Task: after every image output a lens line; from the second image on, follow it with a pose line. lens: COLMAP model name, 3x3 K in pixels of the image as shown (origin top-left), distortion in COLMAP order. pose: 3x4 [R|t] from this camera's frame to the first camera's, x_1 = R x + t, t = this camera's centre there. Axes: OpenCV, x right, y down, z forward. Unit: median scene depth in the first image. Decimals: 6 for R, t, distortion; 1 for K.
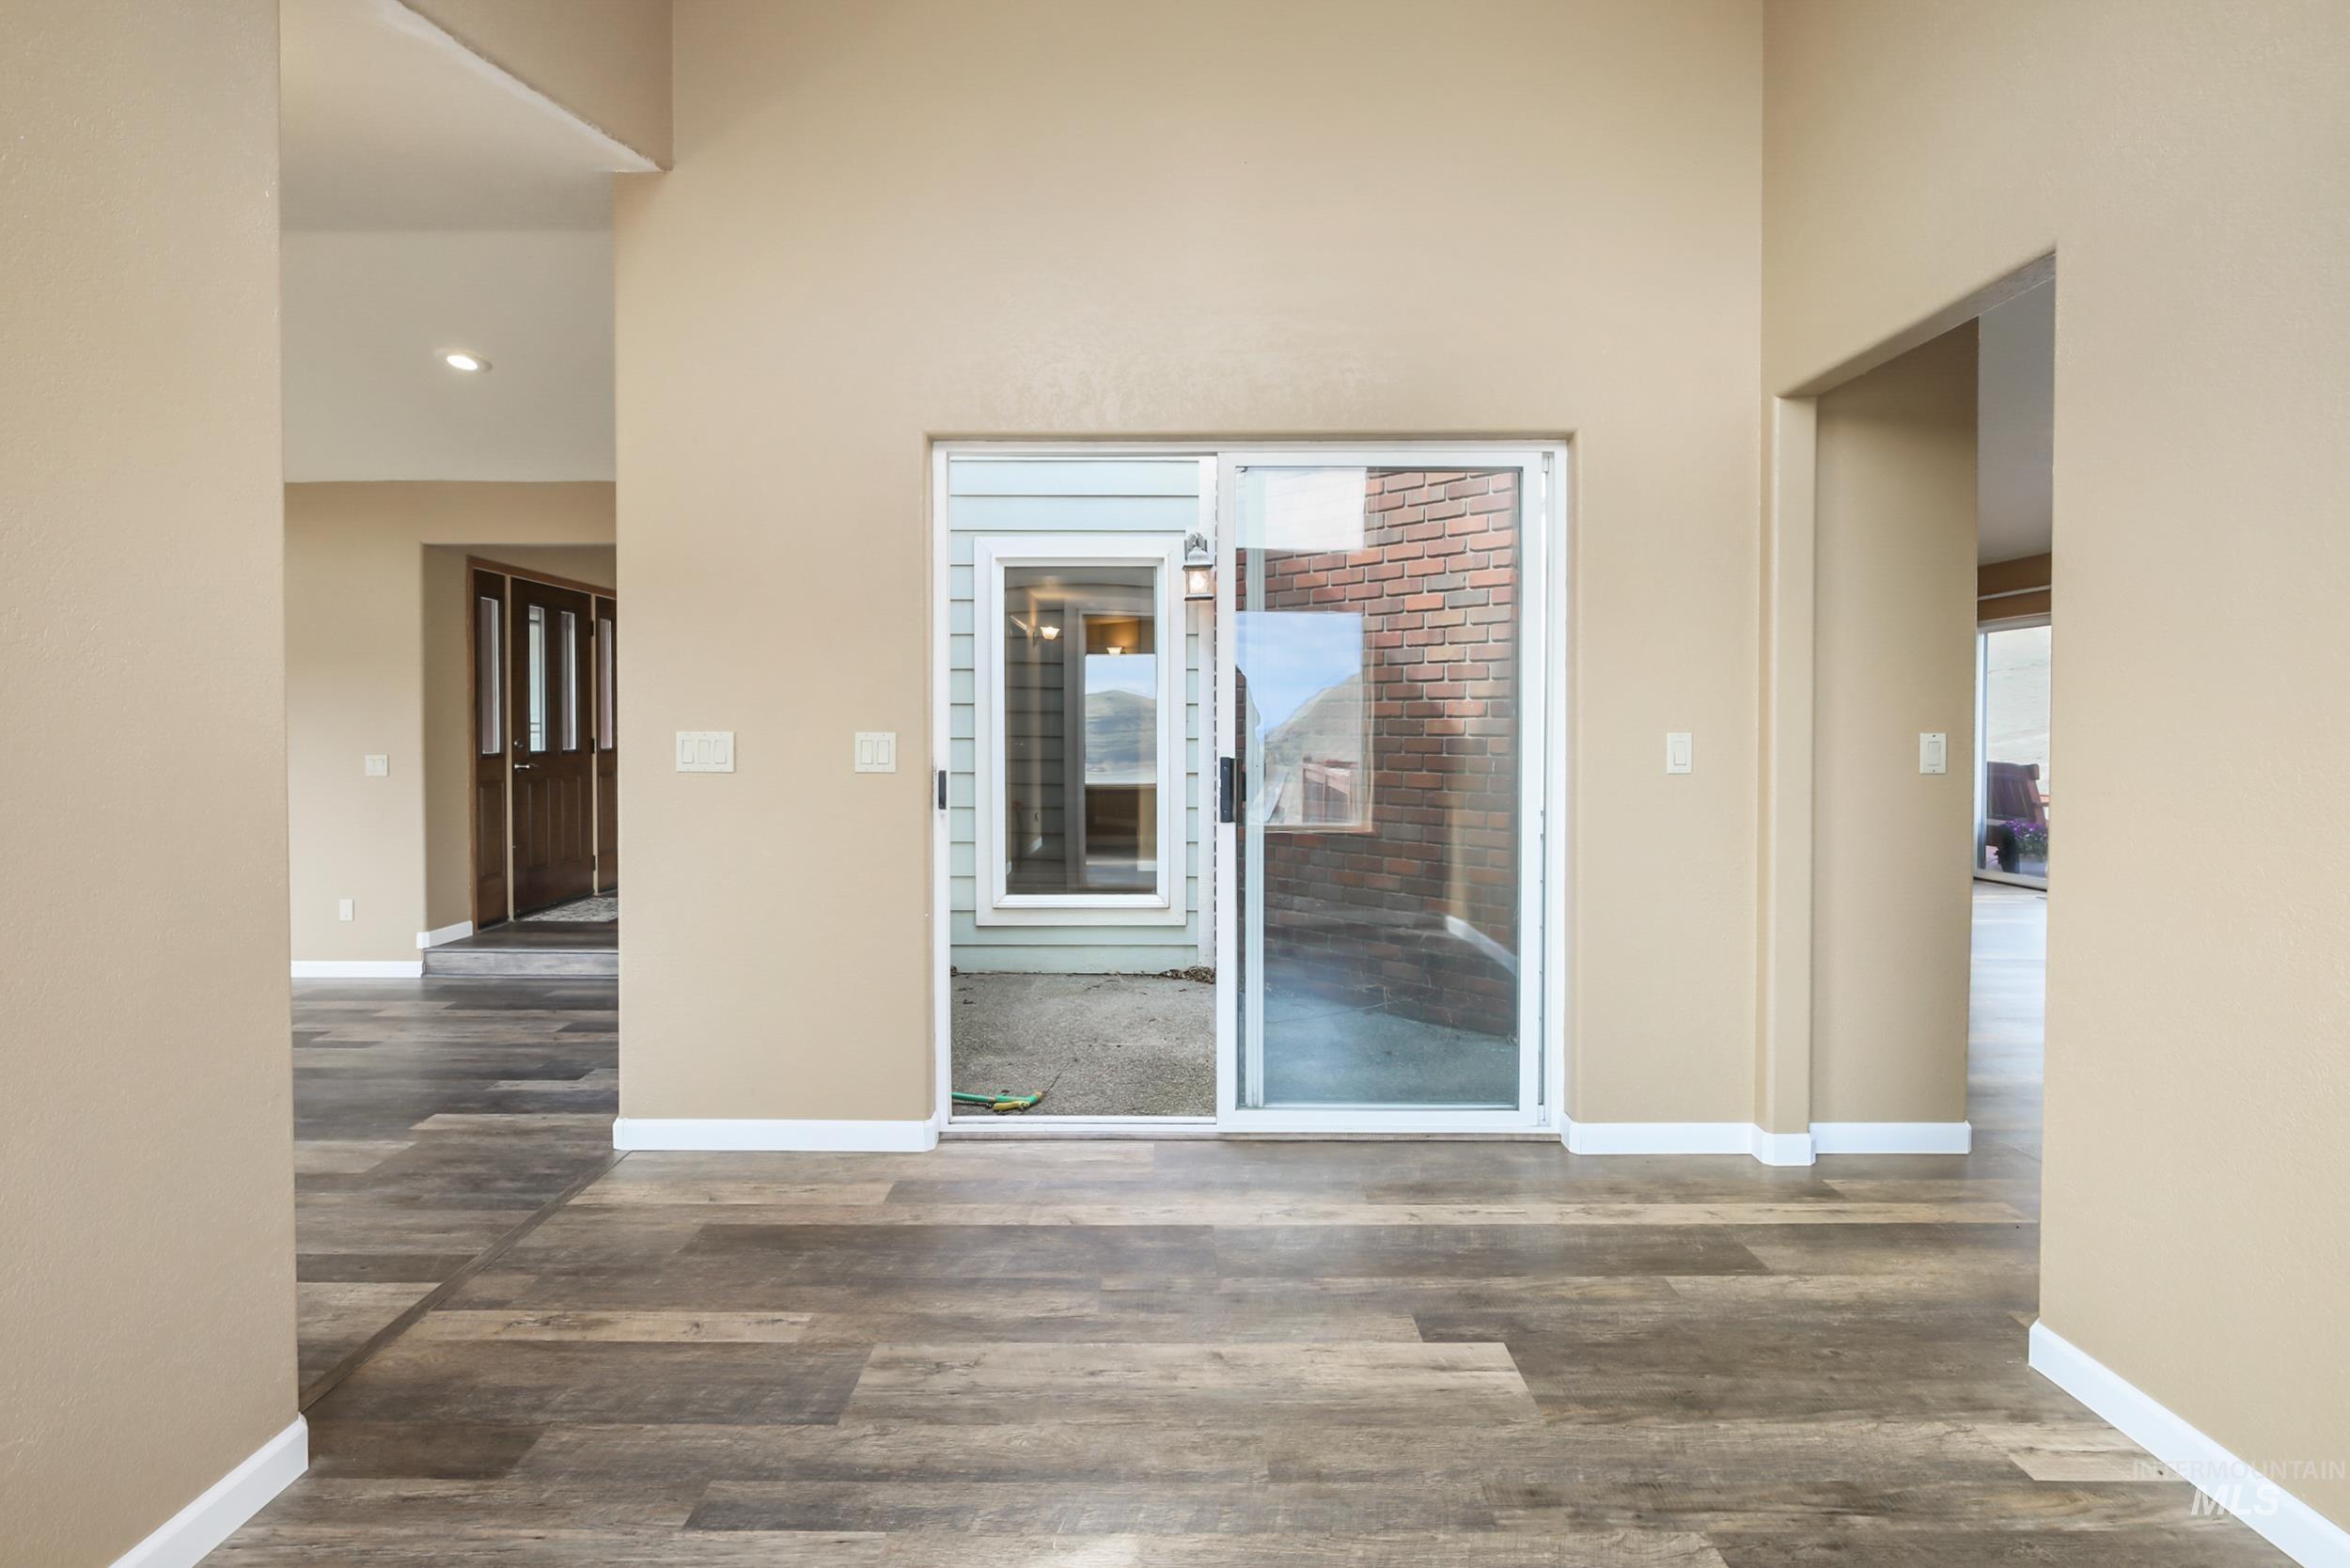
lens RADIAL K [[1101.9, 0, 1170.4], [0, 1101.9, 744.4], [0, 0, 1]] dist [-0.004562, -0.000365]
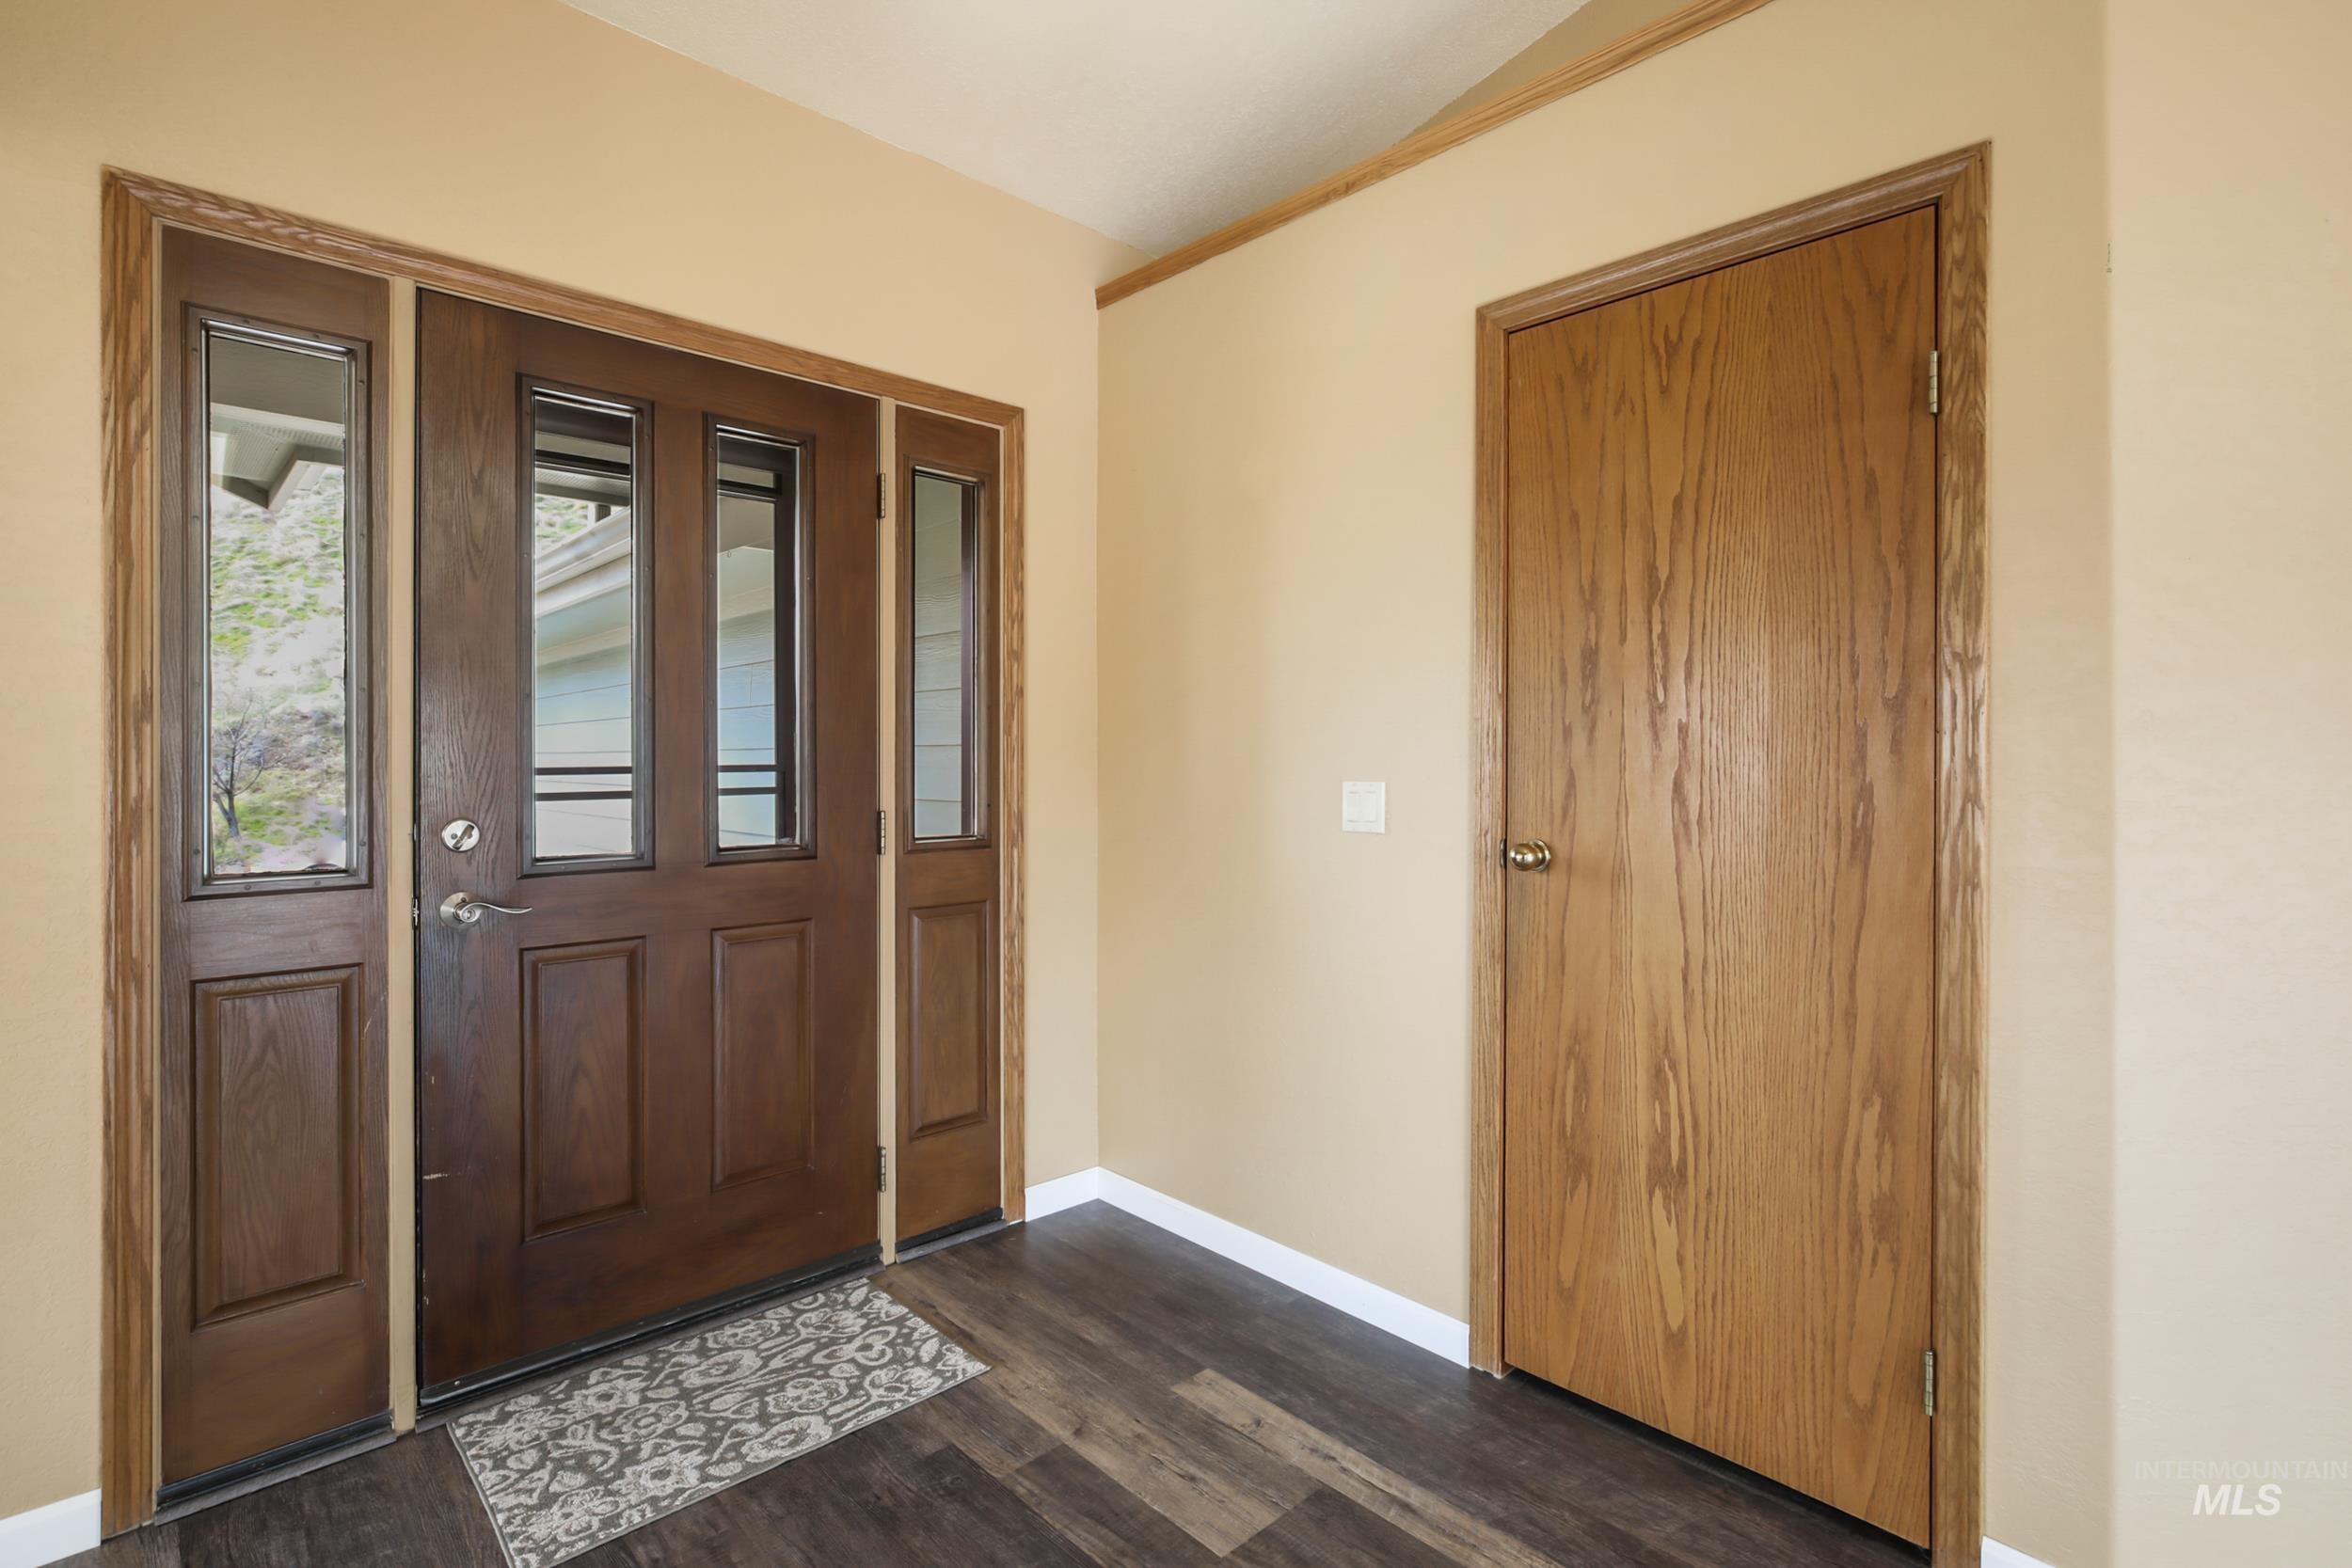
lens RADIAL K [[1108.7, 0, 1180.2], [0, 1108.7, 766.4], [0, 0, 1]] dist [-0.028381, 0.000142]
pose [[0.703798, -0.000236, -0.710400, -0.251360], [-0.012404, 0.999843, -0.012621, -0.019434], [0.710291, 0.017695, 0.703685, 0.978693]]
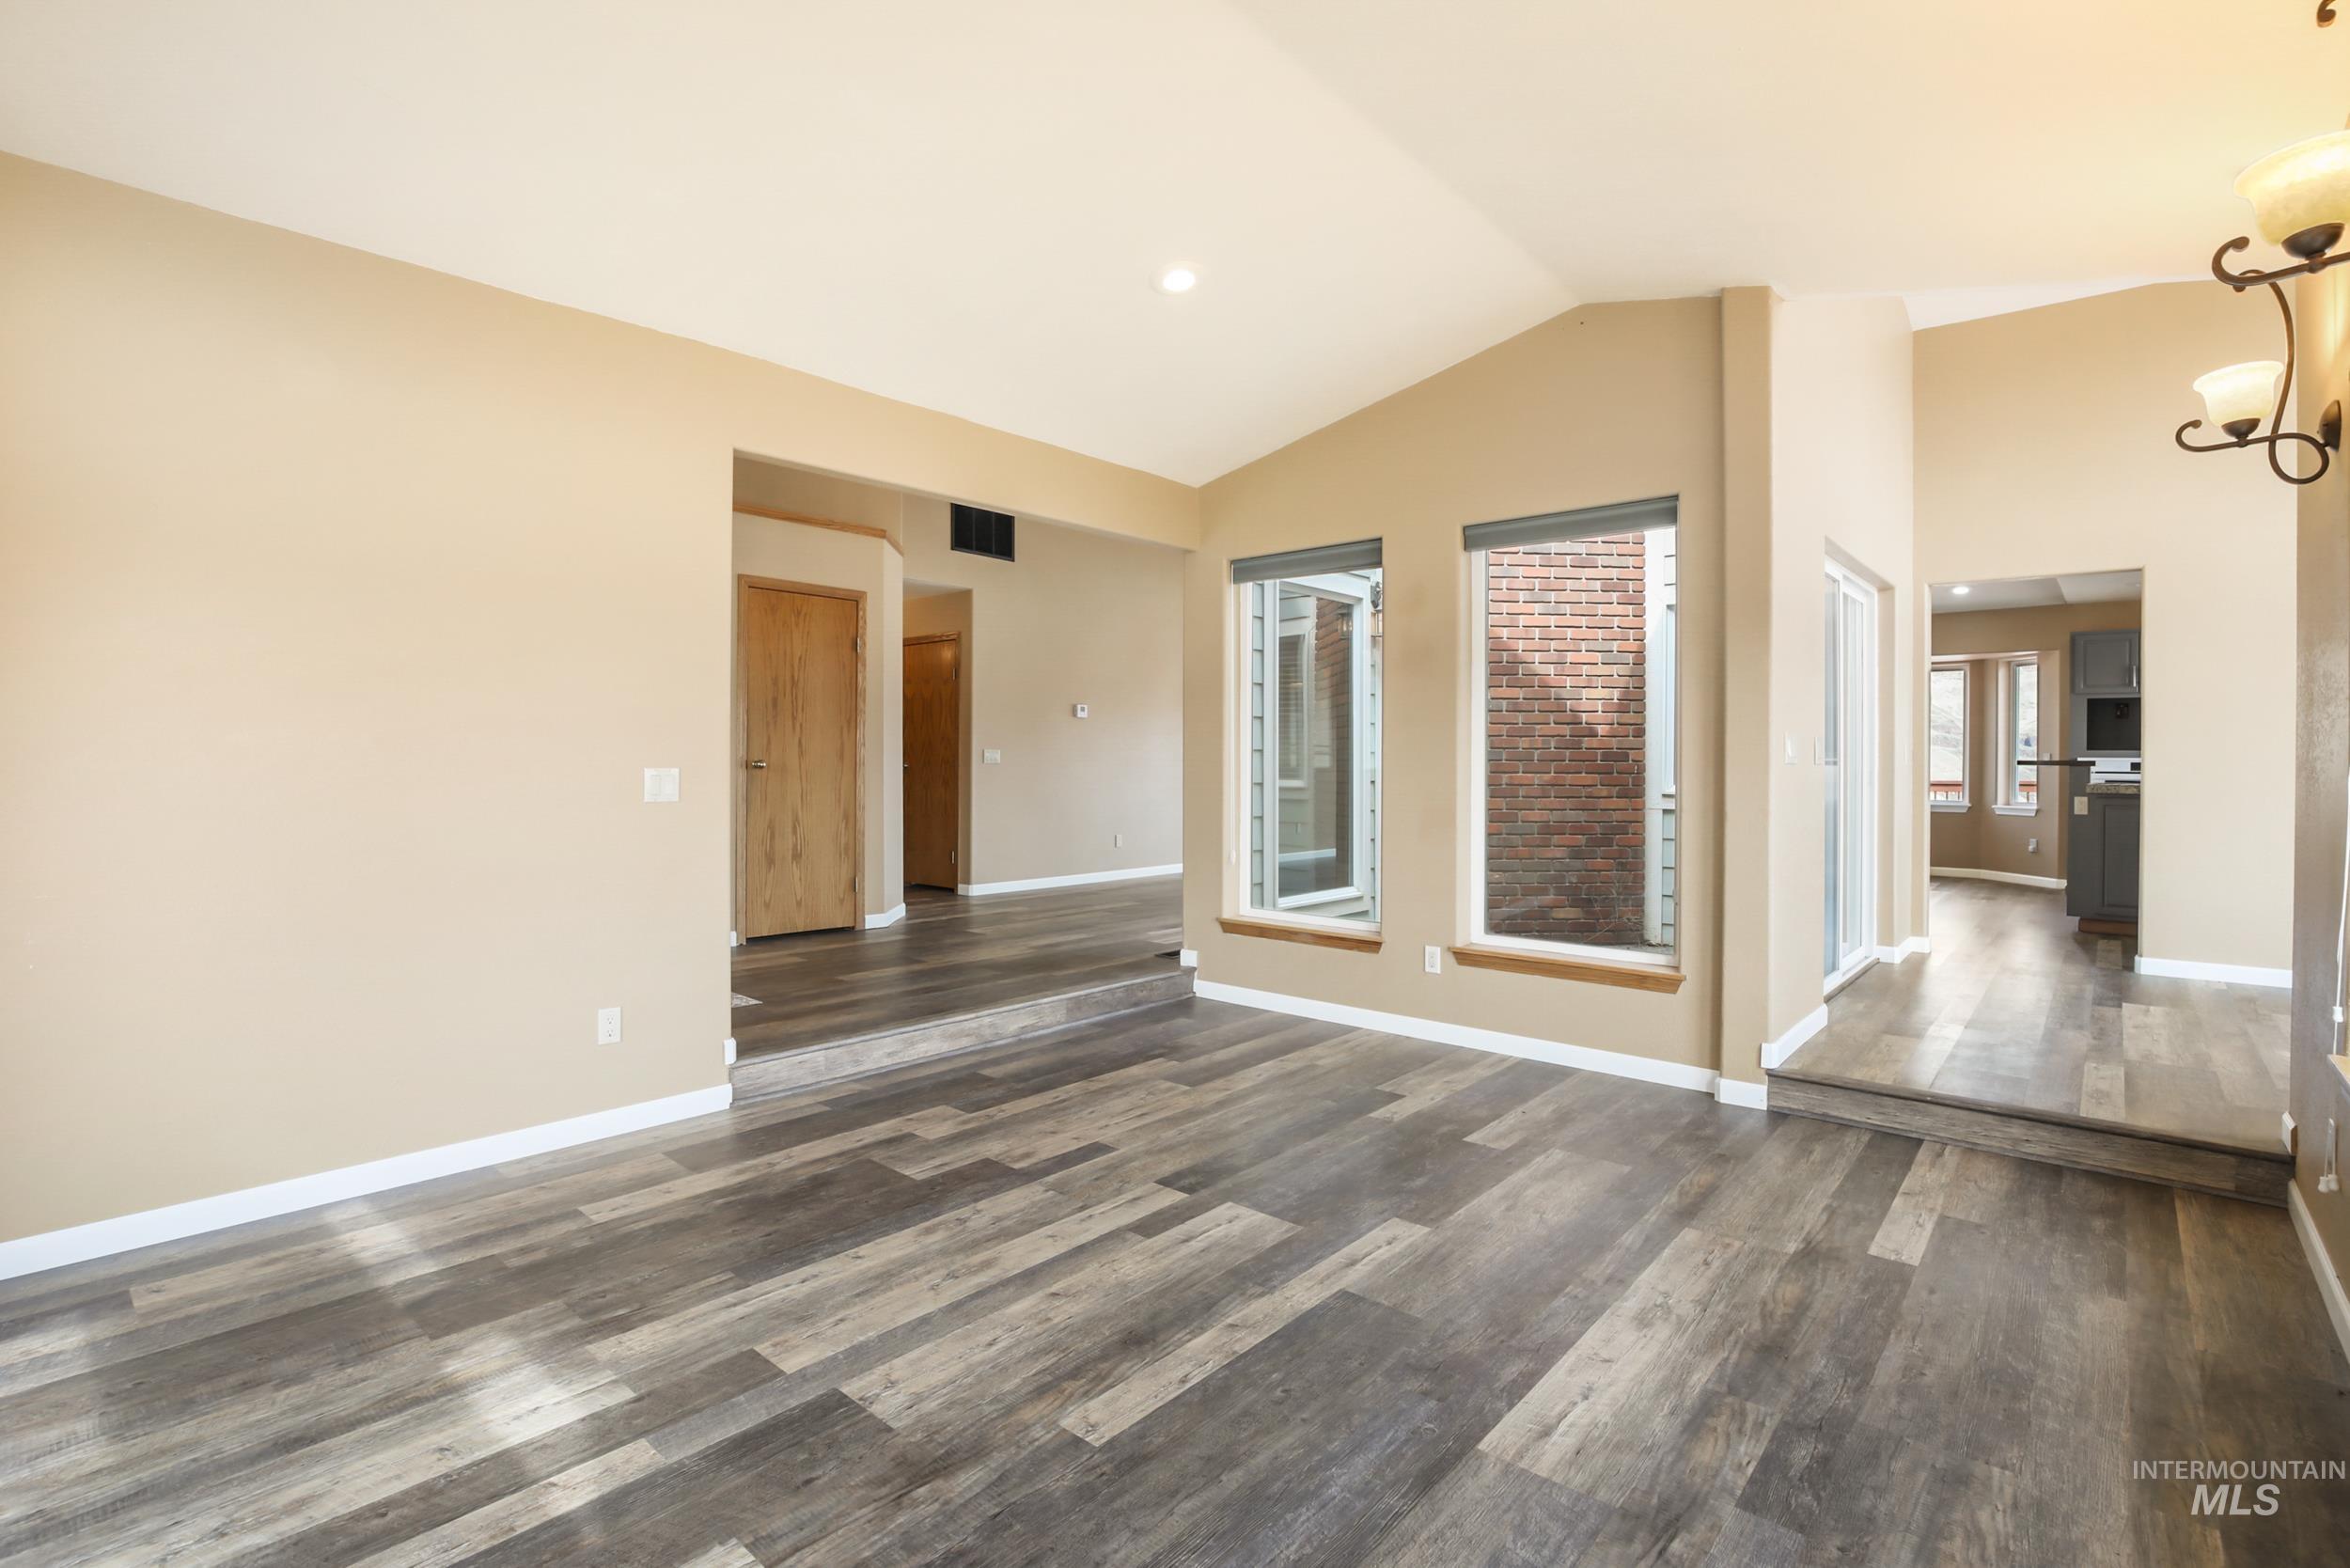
lens RADIAL K [[1091.2, 0, 1182.0], [0, 1091.2, 760.1], [0, 0, 1]] dist [-0.027389, 0.000431]
pose [[0.656148, 0.003396, 0.754625, -0.910217], [0.009705, 0.999869, -0.012939, 0.015170], [-0.754570, 0.015813, 0.656029, 0.343024]]
